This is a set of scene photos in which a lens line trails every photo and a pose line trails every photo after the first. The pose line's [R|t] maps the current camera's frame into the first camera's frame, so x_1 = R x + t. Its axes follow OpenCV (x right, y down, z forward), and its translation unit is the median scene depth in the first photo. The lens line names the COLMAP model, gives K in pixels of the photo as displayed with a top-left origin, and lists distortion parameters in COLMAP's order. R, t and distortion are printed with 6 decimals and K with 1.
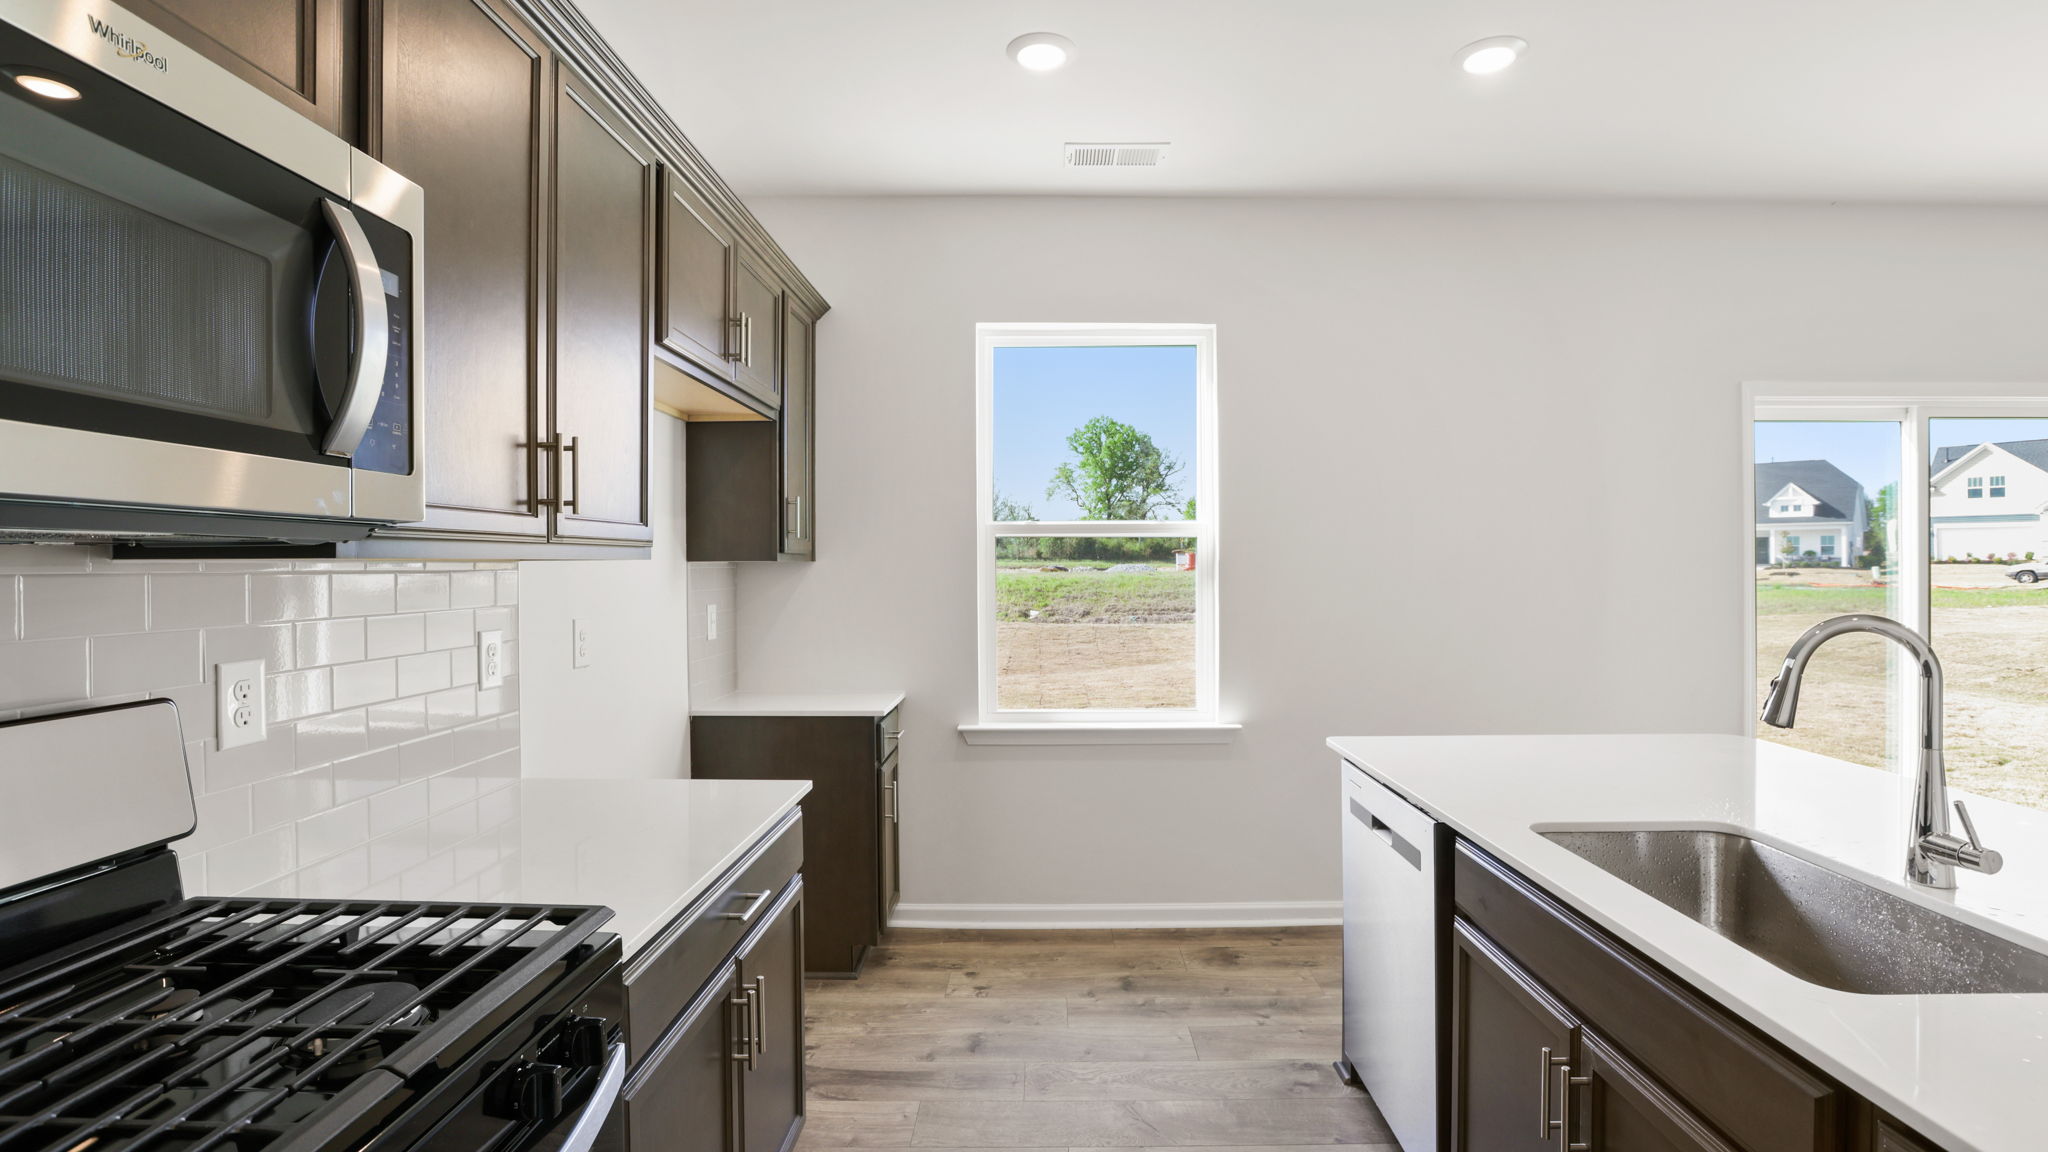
lens RADIAL K [[920.2, 0, 1041.0], [0, 920.2, 564.3], [0, 0, 1]] dist [-0.034206, 0.005523]
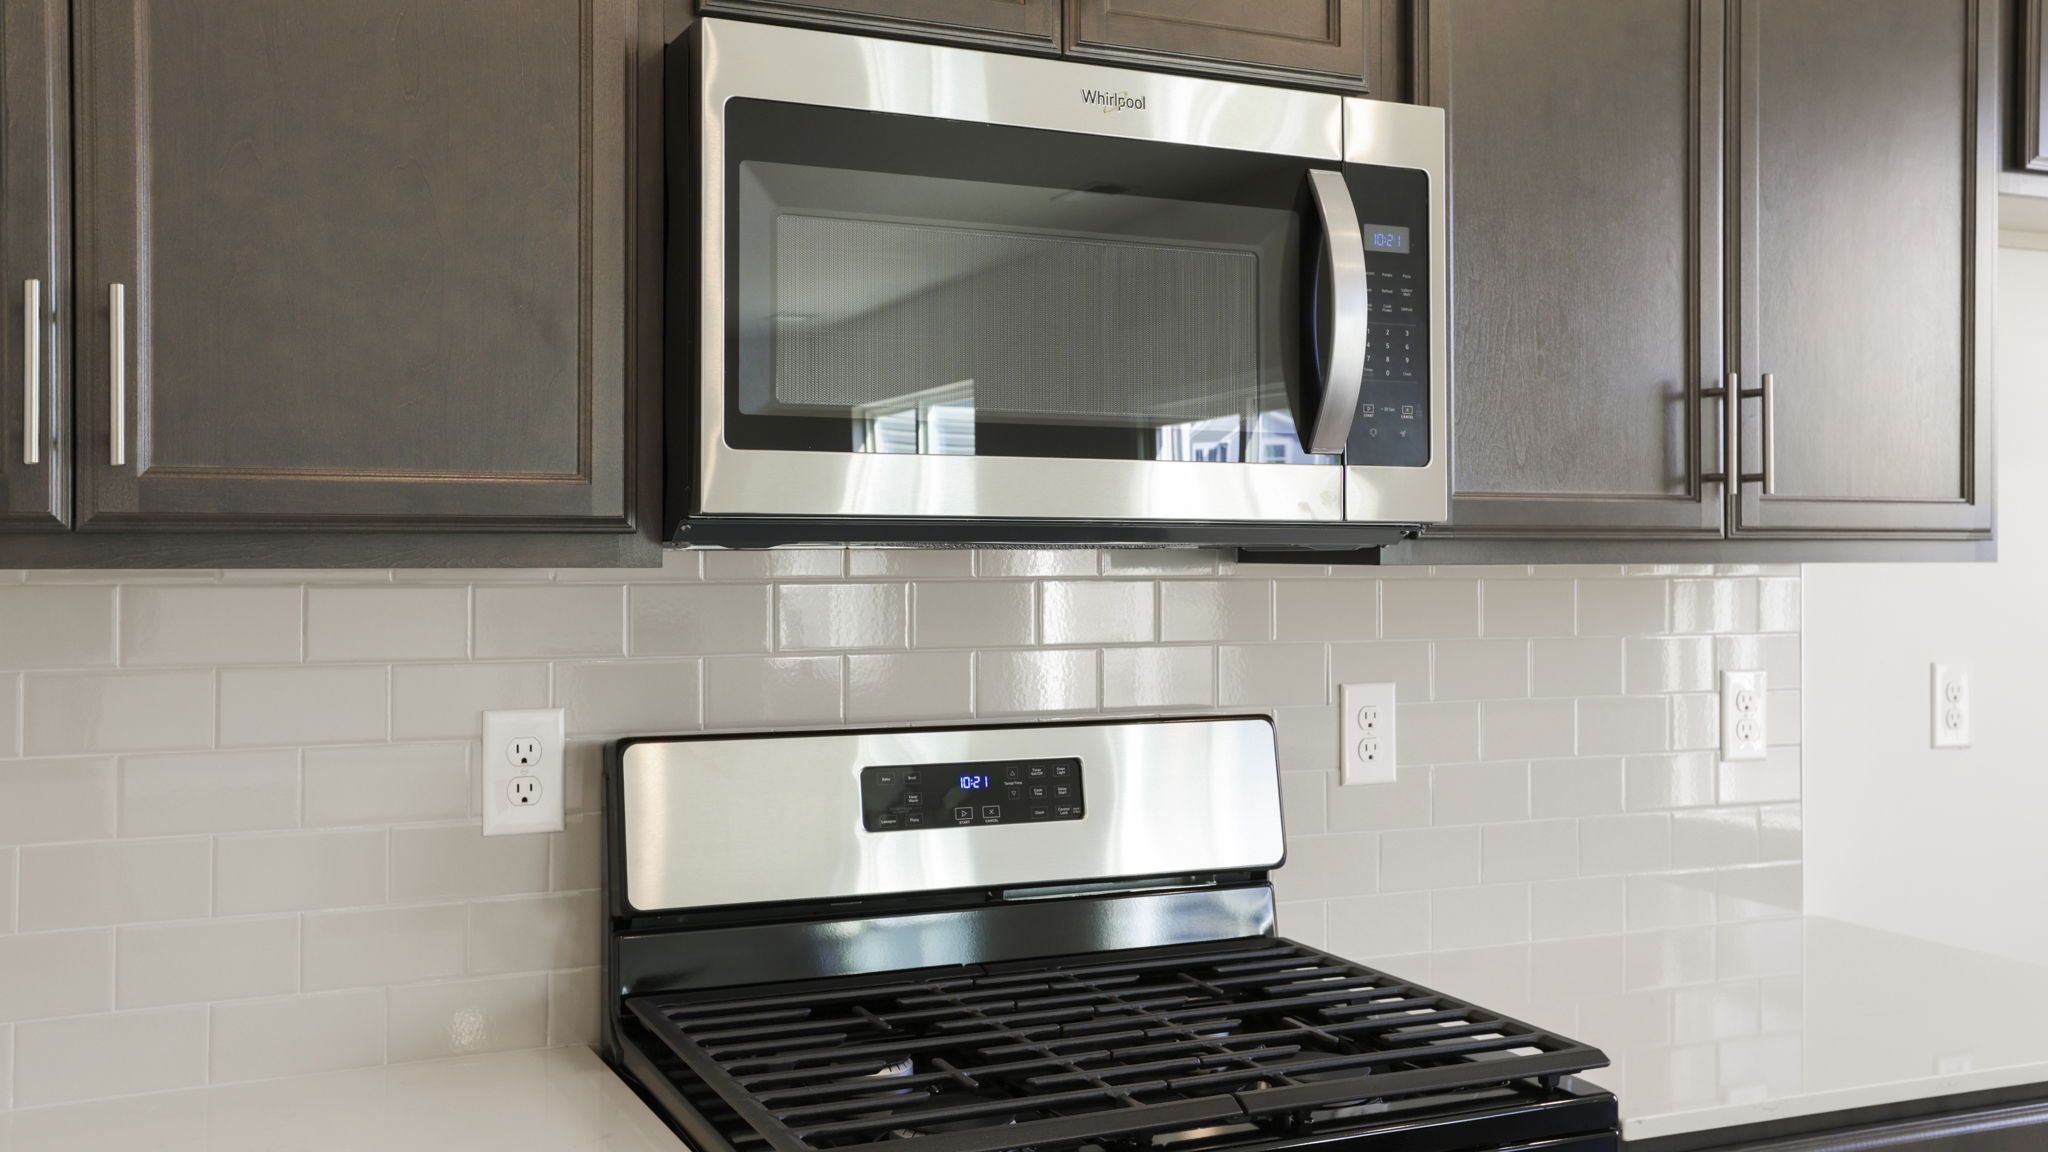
lens RADIAL K [[1962.7, 0, 1069.3], [0, 1962.7, 523.0], [0, 0, 1]] dist [0.005938, 0.004907]
pose [[0.436380, -0.009950, -0.899708, 0.552083], [-0.003505, 0.999912, -0.012758, -0.015911], [0.899756, 0.008721, 0.436306, -0.049895]]
